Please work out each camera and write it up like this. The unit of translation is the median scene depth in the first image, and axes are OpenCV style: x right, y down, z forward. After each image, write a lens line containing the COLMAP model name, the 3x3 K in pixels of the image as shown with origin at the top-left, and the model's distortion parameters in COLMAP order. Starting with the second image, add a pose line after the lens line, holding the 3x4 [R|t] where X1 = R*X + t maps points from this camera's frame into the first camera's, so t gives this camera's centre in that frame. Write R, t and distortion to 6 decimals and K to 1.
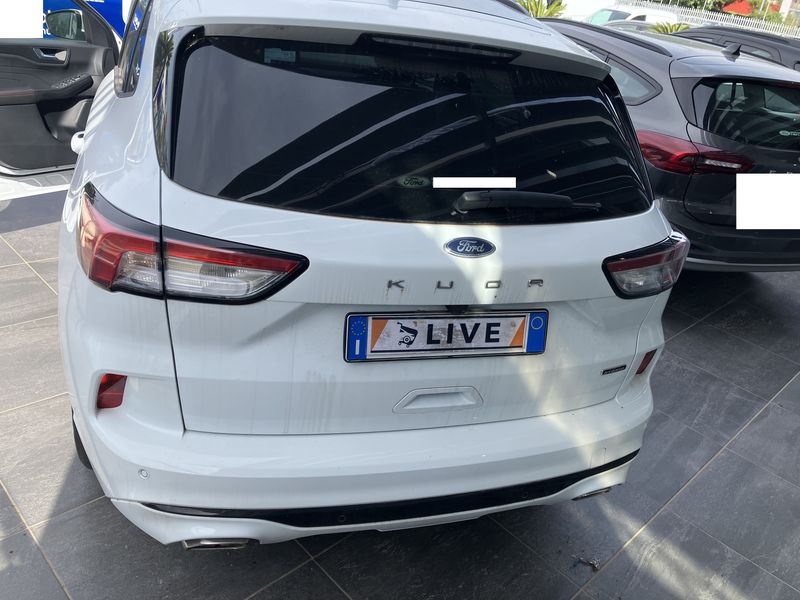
lens RADIAL K [[672.1, 0, 394.9], [0, 672.1, 304.0], [0, 0, 1]] dist [0.057500, -0.089909]
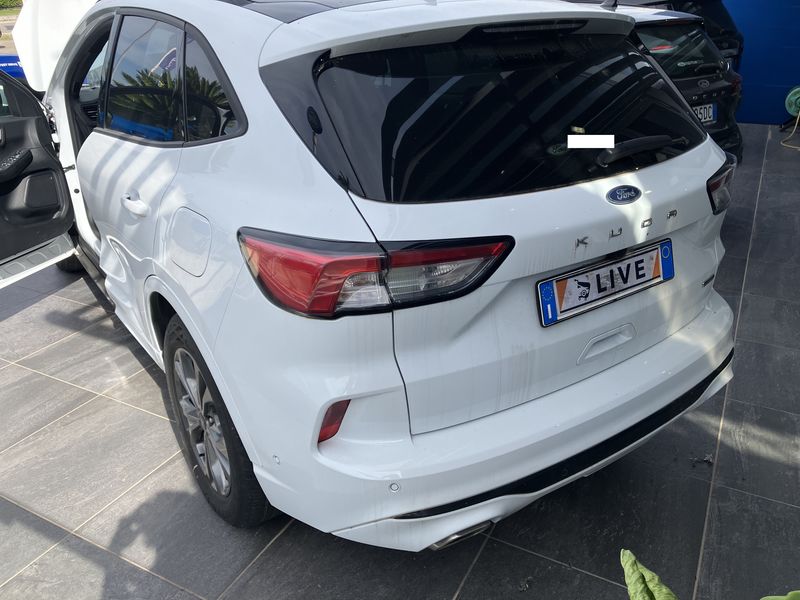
lens RADIAL K [[672.1, 0, 396.8], [0, 672.1, 304.5], [0, 0, 1]] dist [0.057500, -0.089909]
pose [[0.941900, -0.267305, 0.203404, -0.484309], [0.269455, 0.962852, 0.017580, -0.029532], [-0.200547, 0.038250, 0.978937, -0.002802]]
